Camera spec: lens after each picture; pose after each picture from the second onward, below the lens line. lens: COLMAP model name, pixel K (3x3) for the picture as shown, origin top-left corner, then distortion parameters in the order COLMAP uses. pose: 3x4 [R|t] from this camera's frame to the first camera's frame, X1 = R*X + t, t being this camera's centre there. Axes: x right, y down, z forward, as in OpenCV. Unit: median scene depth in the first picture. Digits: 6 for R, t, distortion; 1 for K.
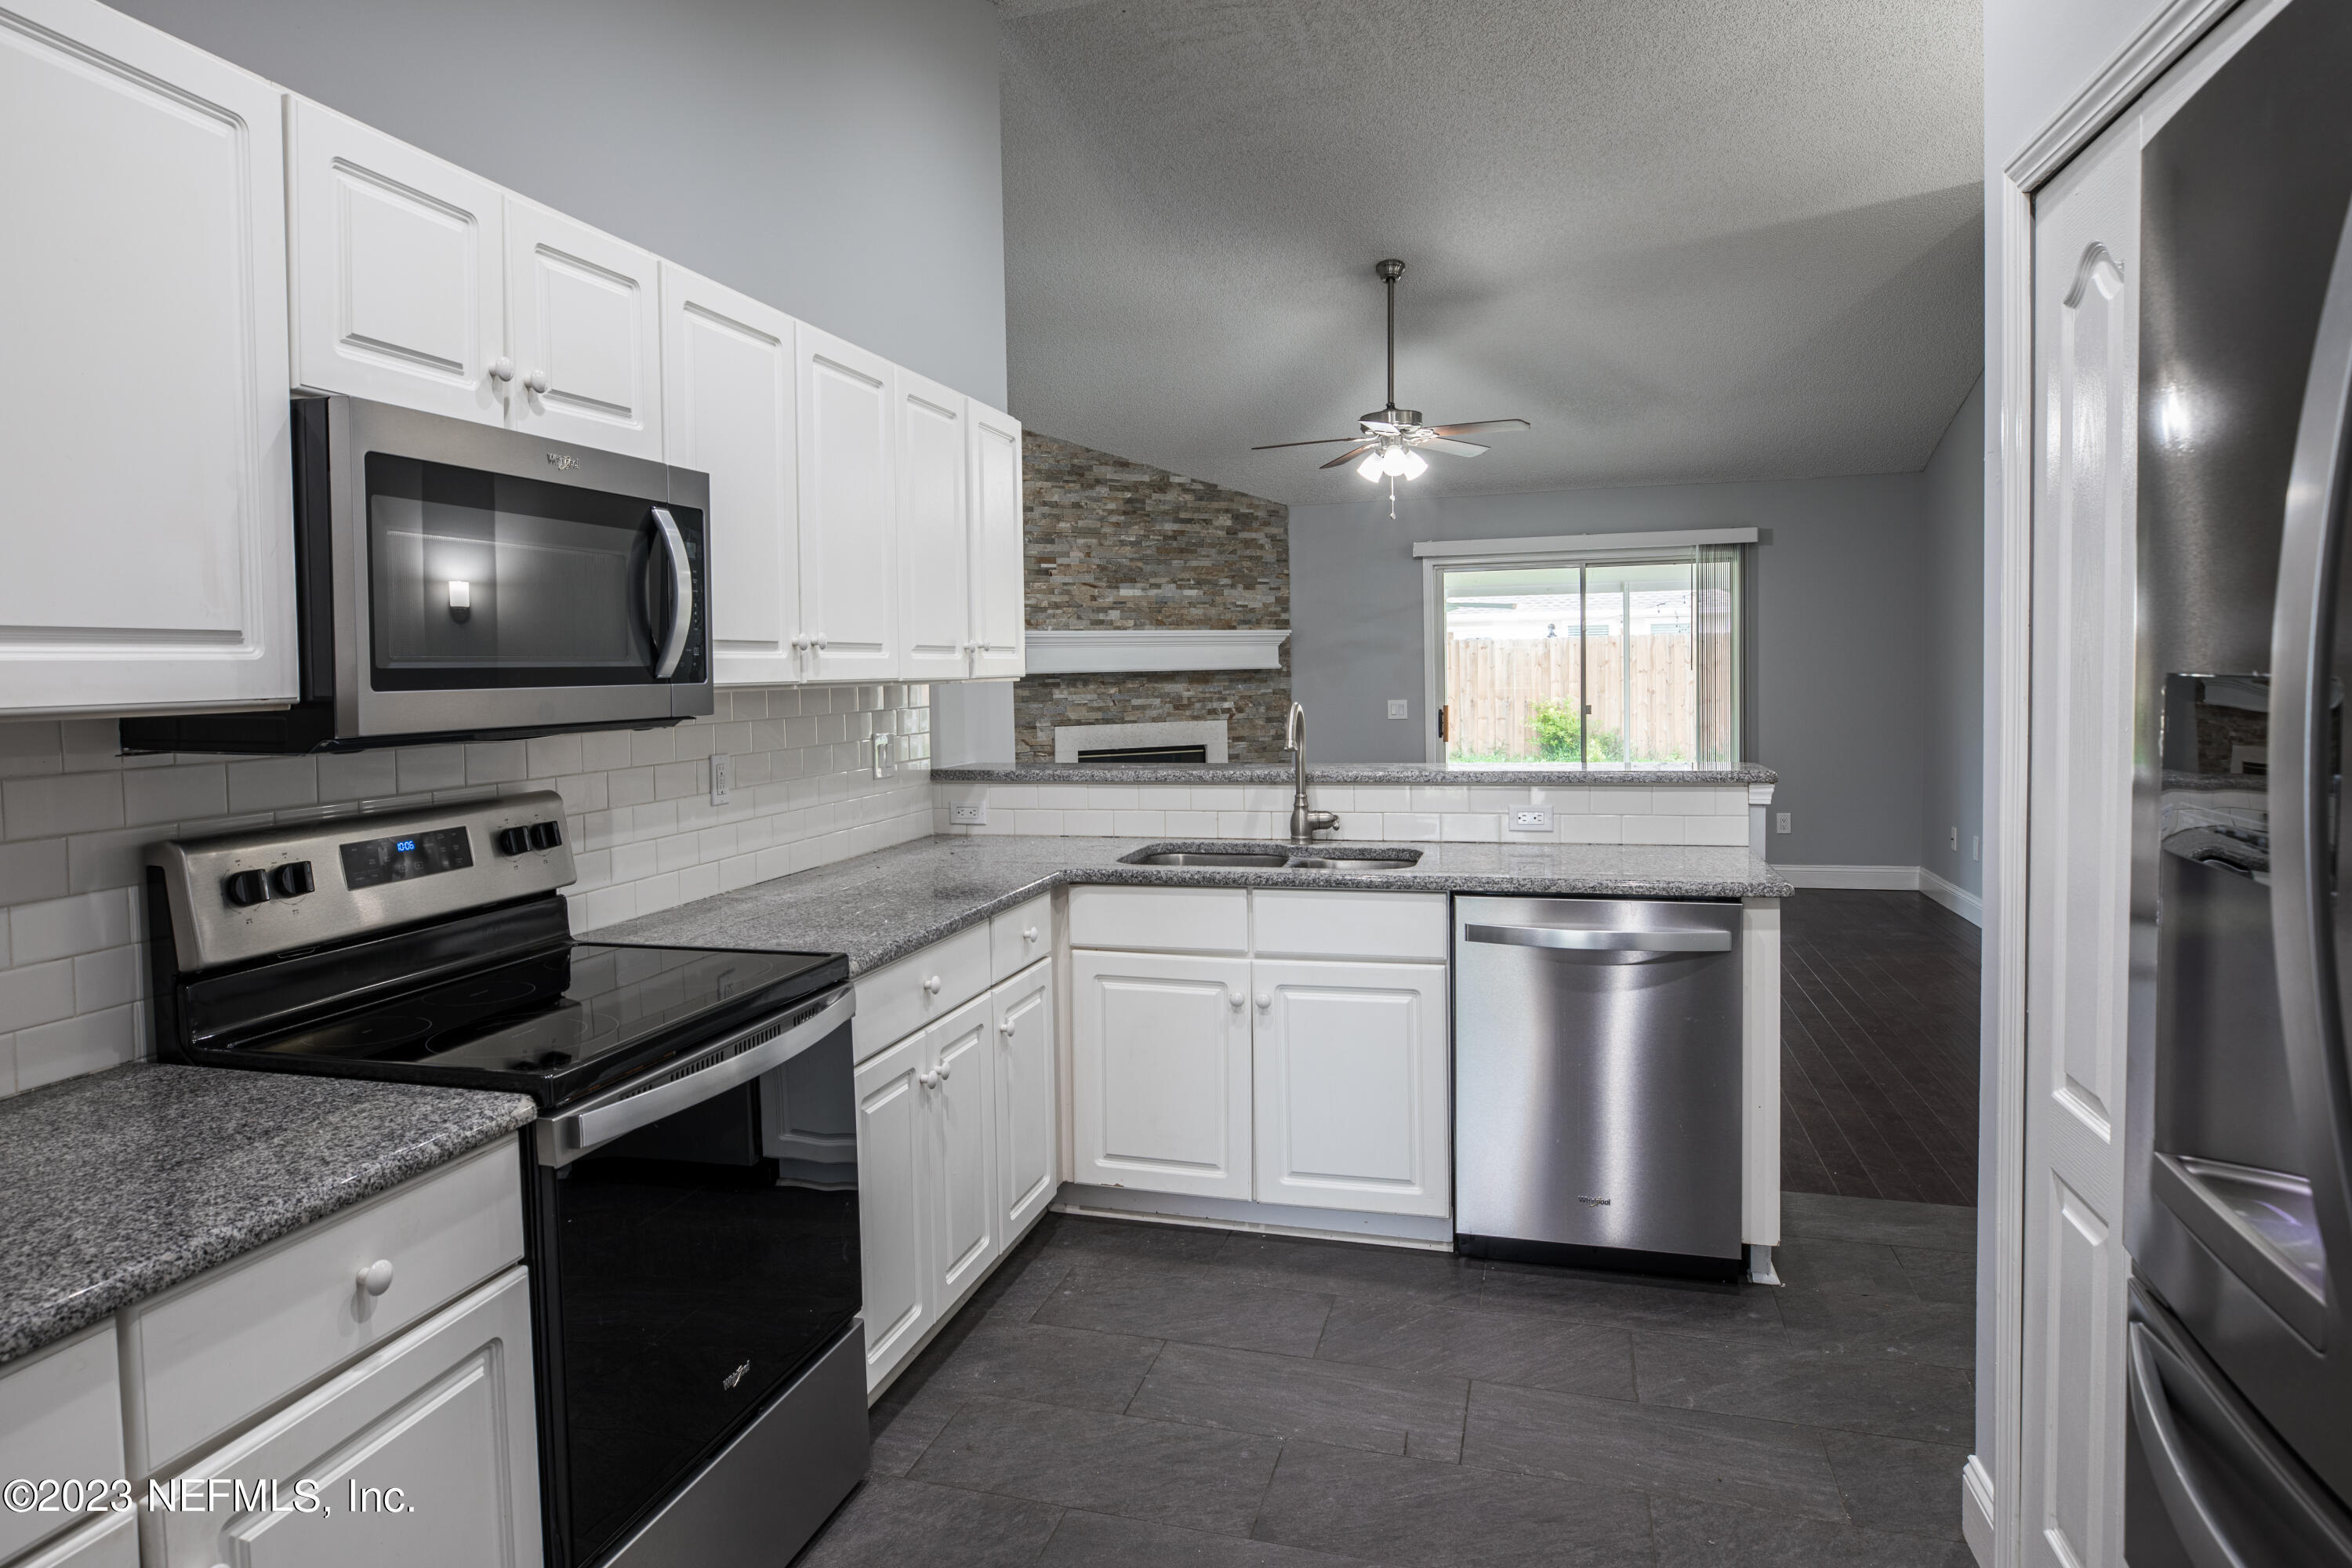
lens RADIAL K [[1434.4, 0, 1165.4], [0, 1434.4, 736.0], [0, 0, 1]] dist [0.001323, 0.000156]
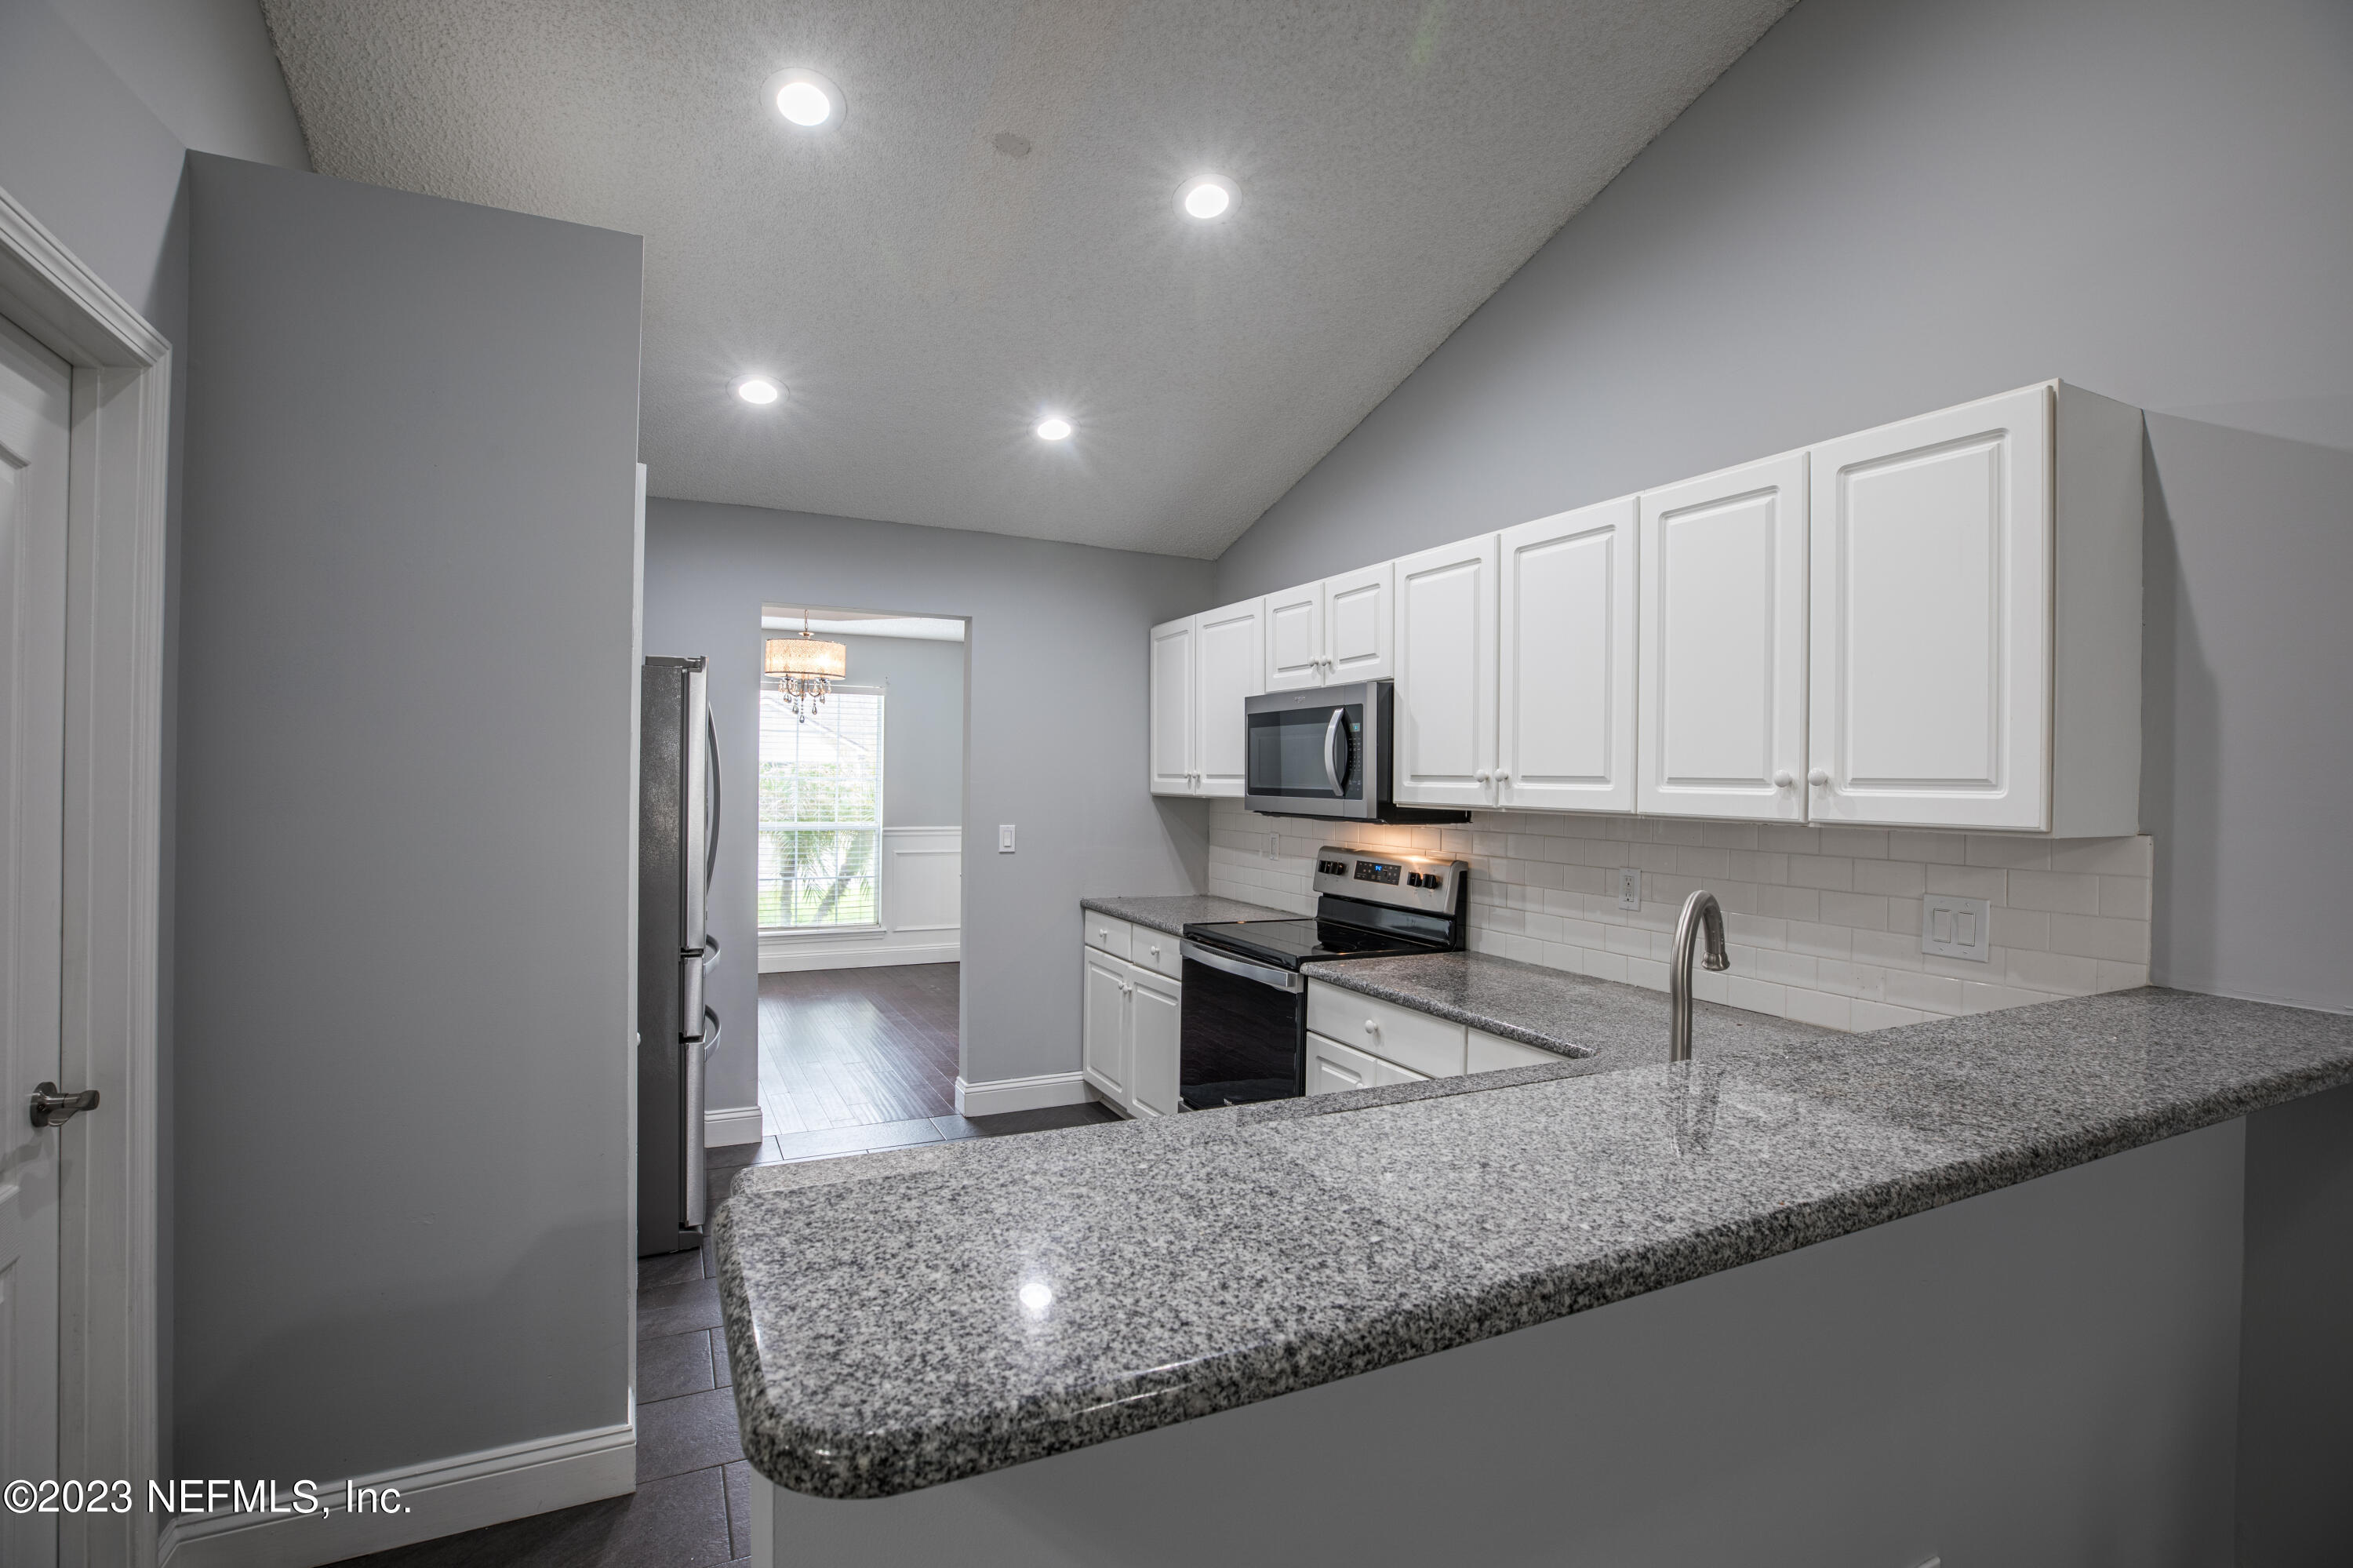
lens RADIAL K [[1090.6, 0, 1176.5], [0, 1090.6, 784.0], [0, 0, 1]] dist [-0.043570, 0.014235]
pose [[-0.745466, 0.007516, -0.666501, 0.205668], [-0.036582, 0.997968, 0.052170, -0.032521], [0.665538, 0.063273, -0.743677, 0.505106]]
